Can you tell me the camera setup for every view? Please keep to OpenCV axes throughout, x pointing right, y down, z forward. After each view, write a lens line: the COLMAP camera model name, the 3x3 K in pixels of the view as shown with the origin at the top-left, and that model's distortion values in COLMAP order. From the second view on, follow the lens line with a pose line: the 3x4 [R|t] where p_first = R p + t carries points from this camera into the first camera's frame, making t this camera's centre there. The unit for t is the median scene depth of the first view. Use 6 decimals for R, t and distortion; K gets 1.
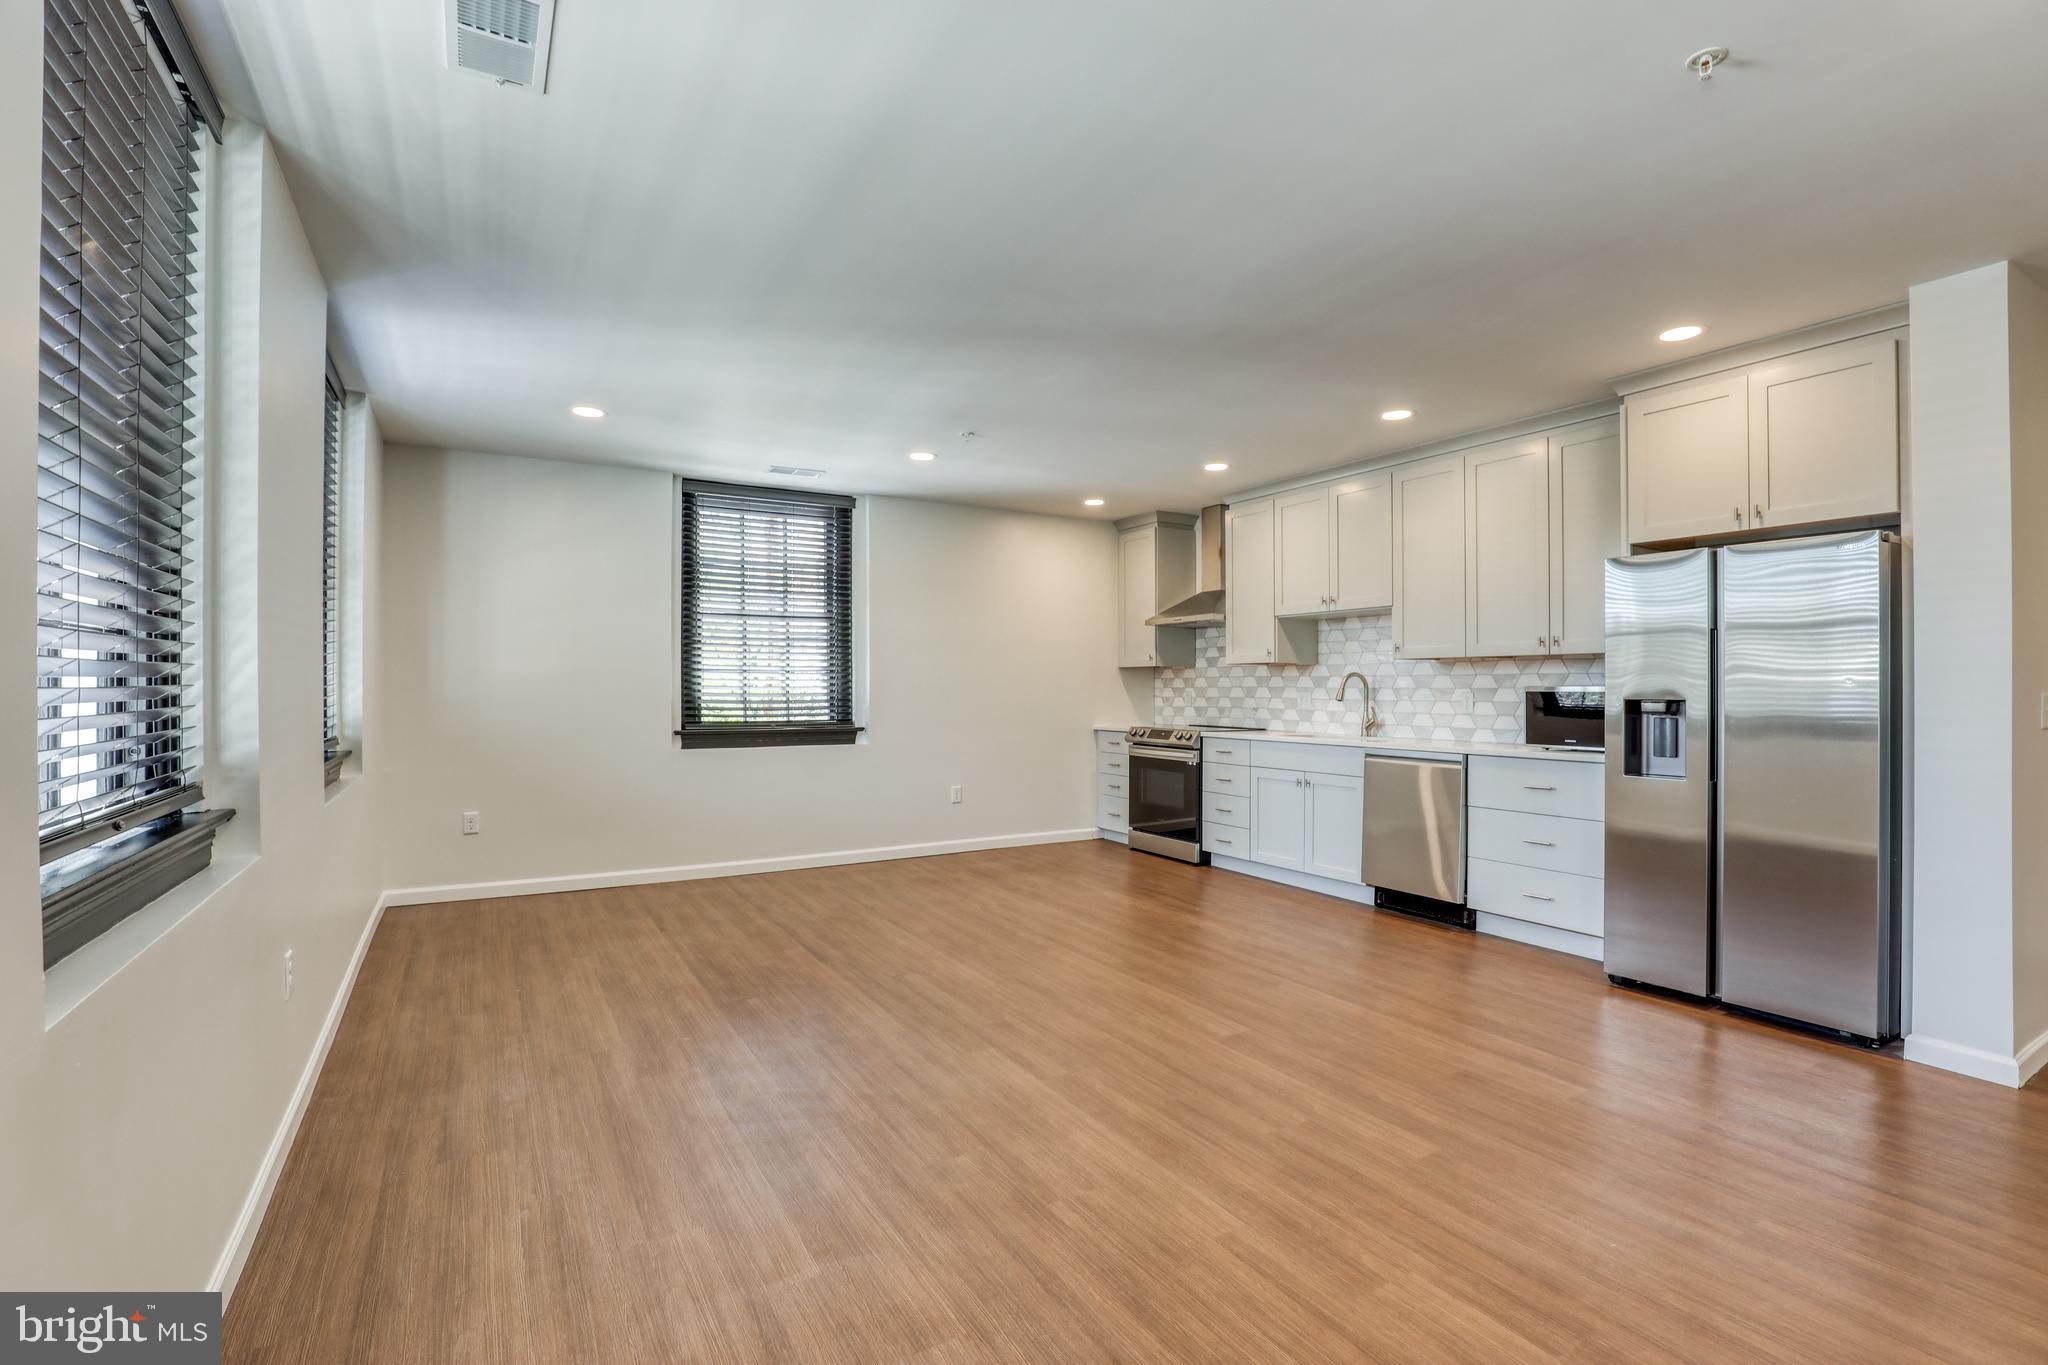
lens RADIAL K [[942.0, 0, 1037.2], [0, 942.0, 680.8], [0, 0, 1]] dist [-0.025919, 0.002588]
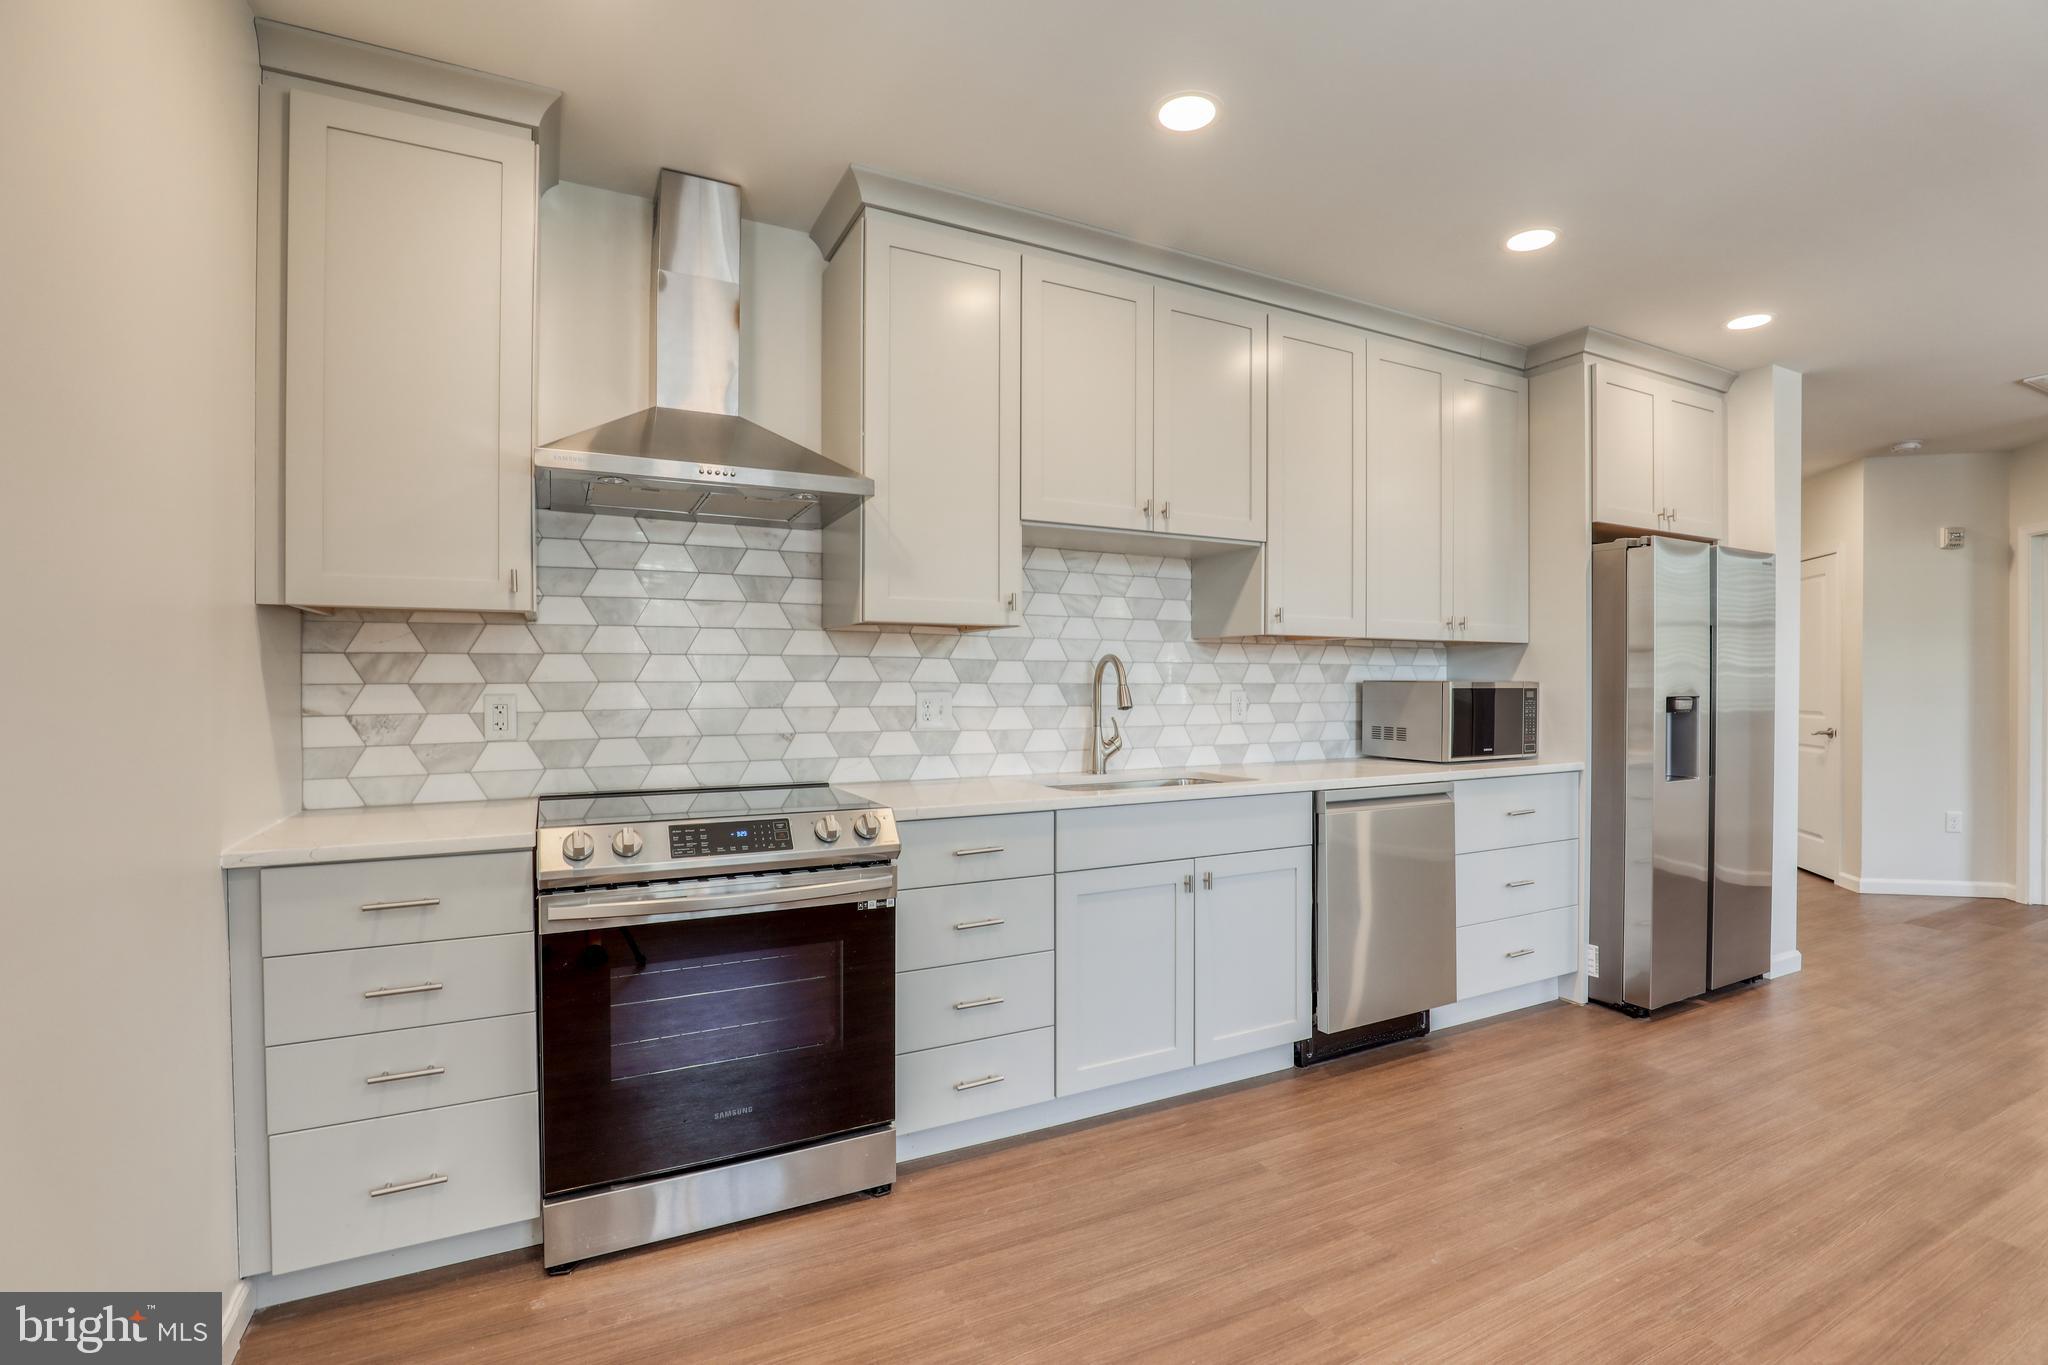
lens RADIAL K [[942.0, 0, 1046.7], [0, 942.0, 683.6], [0, 0, 1]] dist [-0.025919, 0.002588]
pose [[0.054769, -0.003482, 0.998493, -0.196813], [-0.007939, 0.999961, 0.003923, 0.005954], [-0.998467, -0.008142, 0.054739, 1.033663]]
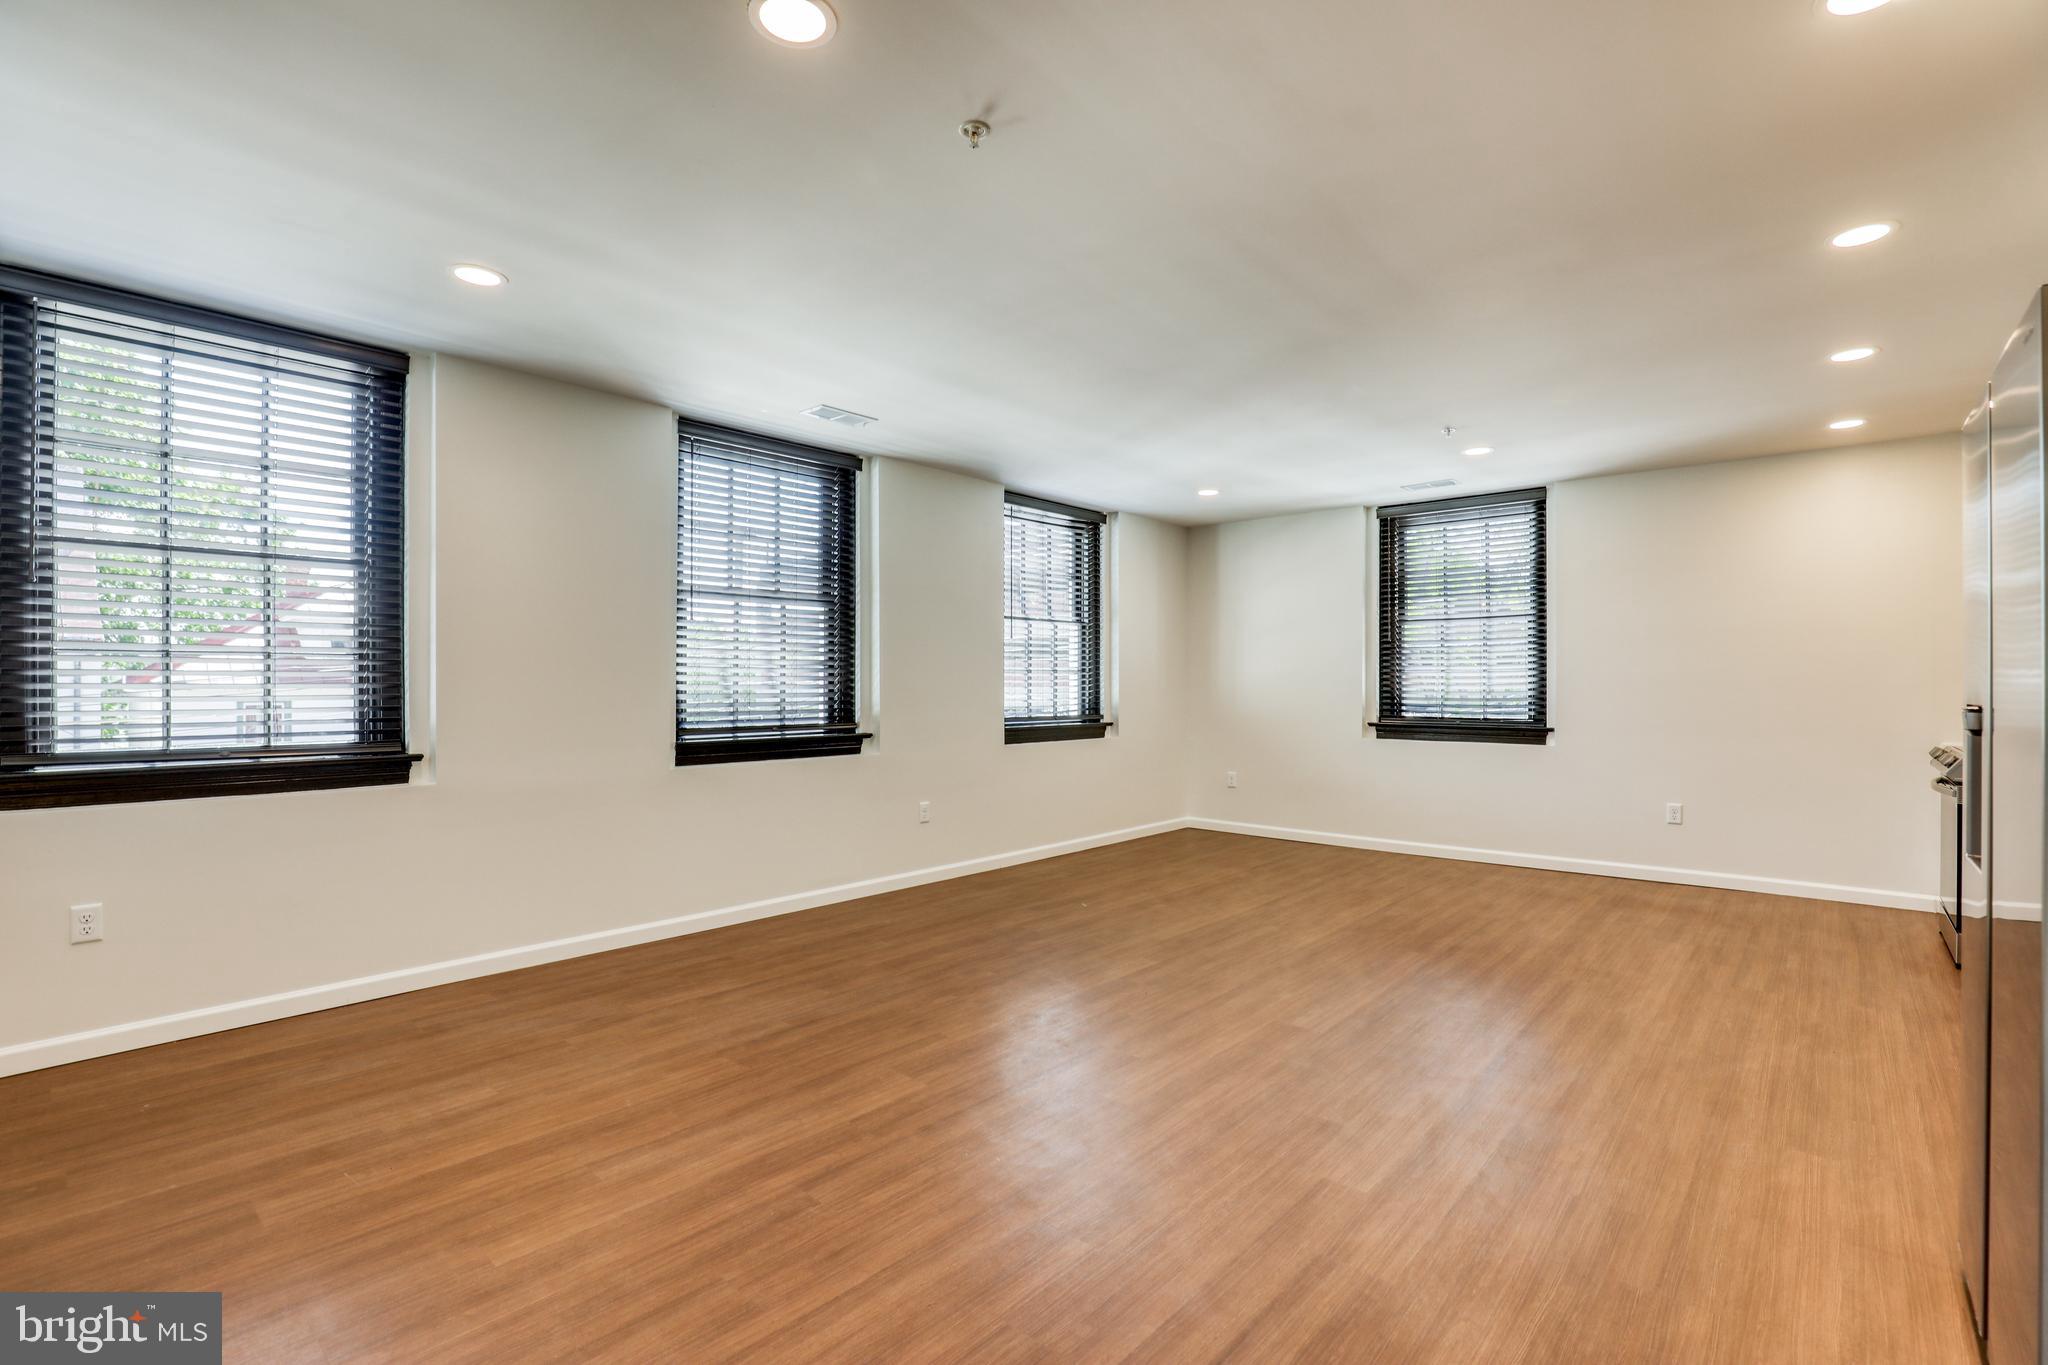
lens RADIAL K [[942.0, 0, 1038.7], [0, 942.0, 677.1], [0, 0, 1]] dist [-0.025919, 0.002588]
pose [[0.299962, -0.008392, -0.953914, 0.640476], [0.004632, 0.999962, -0.007341, 0.002690], [0.953940, -0.002216, 0.299989, 0.250355]]
